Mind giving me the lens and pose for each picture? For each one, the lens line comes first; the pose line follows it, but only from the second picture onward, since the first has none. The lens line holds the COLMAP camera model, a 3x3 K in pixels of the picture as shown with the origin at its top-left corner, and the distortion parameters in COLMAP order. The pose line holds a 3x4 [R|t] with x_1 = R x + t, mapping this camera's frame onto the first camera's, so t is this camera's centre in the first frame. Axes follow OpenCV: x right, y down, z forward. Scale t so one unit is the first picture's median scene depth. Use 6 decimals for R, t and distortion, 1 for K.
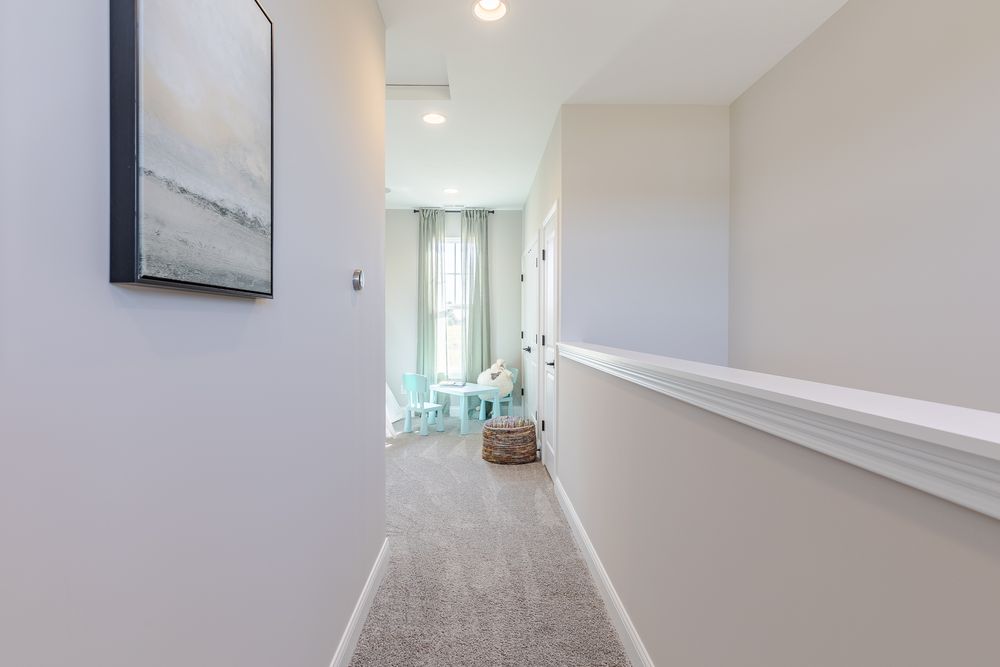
lens RADIAL K [[453.9, 0, 499.8], [0, 453.9, 328.8], [0, 0, 1]] dist [0.011562, -0.001546]
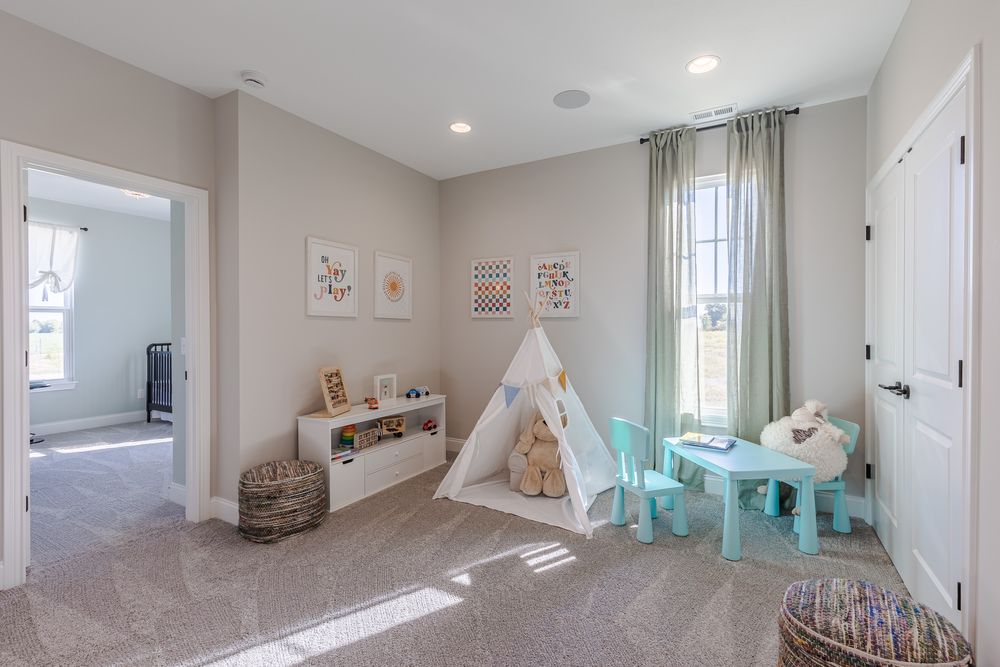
lens RADIAL K [[453.9, 0, 509.9], [0, 453.9, 331.4], [0, 0, 1]] dist [0.011562, -0.001546]
pose [[0.853396, 0.001812, -0.521261, -0.022258], [-0.003725, 0.999990, -0.002623, -0.005908], [0.521250, 0.004180, 0.853393, 0.398188]]
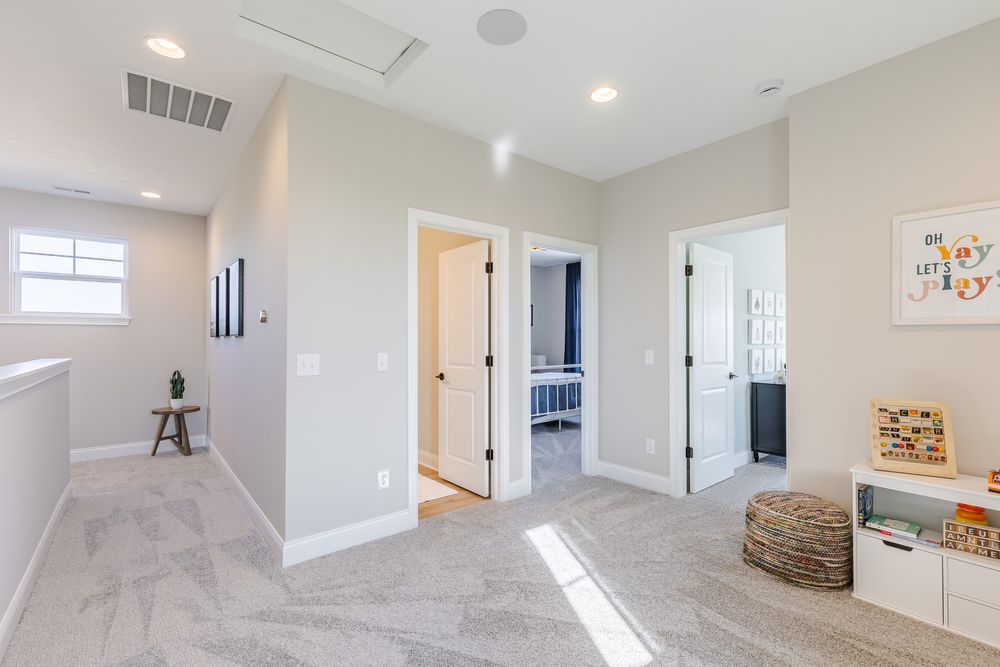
lens RADIAL K [[453.9, 0, 507.7], [0, 453.9, 339.4], [0, 0, 1]] dist [0.011562, -0.001546]
pose [[-0.797735, -0.005566, -0.602983, -0.016548], [-0.010873, 0.999928, 0.005155, -0.008380], [0.602911, 0.010669, -0.797737, 0.589715]]
